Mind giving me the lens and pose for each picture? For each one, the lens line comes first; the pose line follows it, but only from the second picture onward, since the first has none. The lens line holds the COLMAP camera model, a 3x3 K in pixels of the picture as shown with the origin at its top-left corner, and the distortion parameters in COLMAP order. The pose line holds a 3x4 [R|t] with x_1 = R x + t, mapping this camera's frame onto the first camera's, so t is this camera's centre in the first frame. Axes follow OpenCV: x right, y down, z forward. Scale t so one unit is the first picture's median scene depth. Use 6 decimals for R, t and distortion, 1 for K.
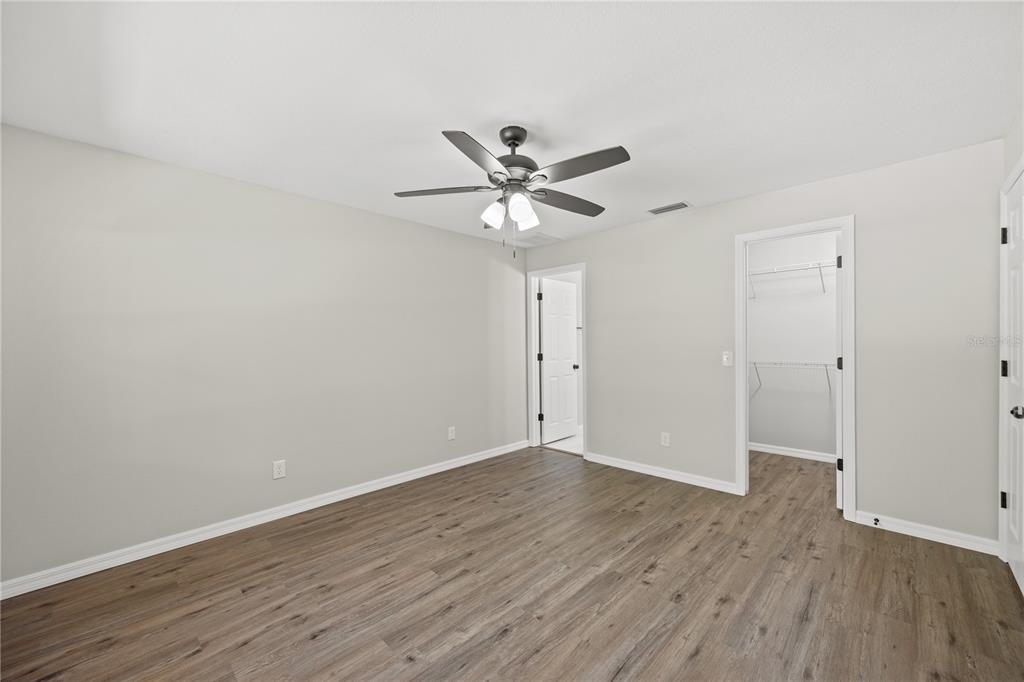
lens RADIAL K [[406.9, 0, 519.2], [0, 406.9, 345.5], [0, 0, 1]] dist [0.000400, -0.000551]
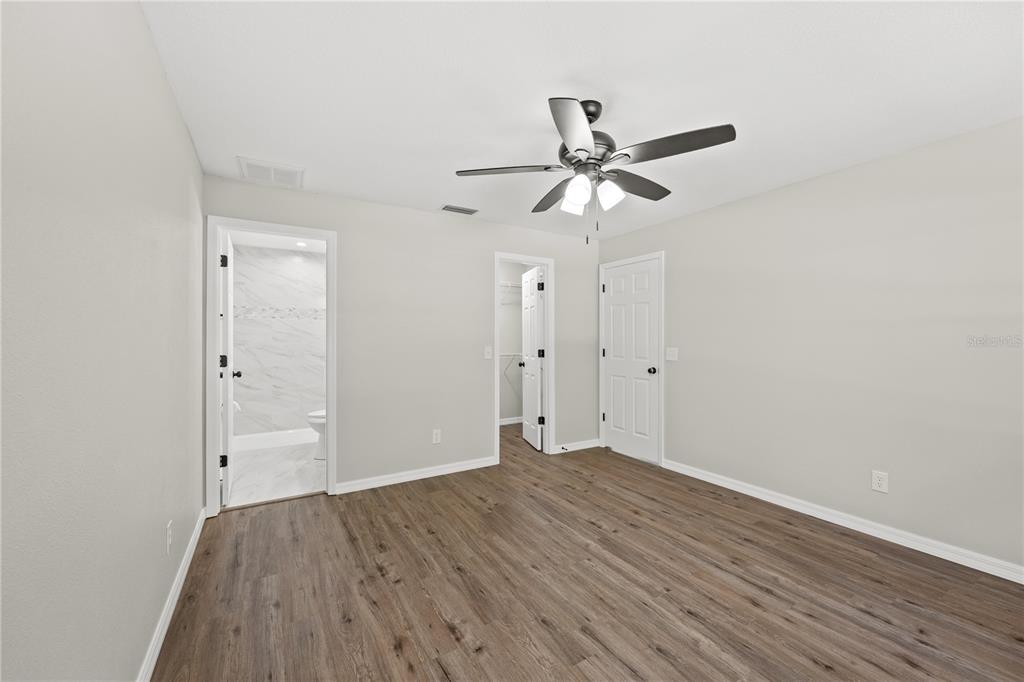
lens RADIAL K [[406.9, 0, 521.3], [0, 406.9, 336.2], [0, 0, 1]] dist [0.000400, -0.000551]
pose [[0.238195, 0.016987, 0.971069, -0.774925], [0.002760, 0.999831, -0.018167, 0.006536], [-0.971213, 0.007007, 0.238108, 0.778456]]
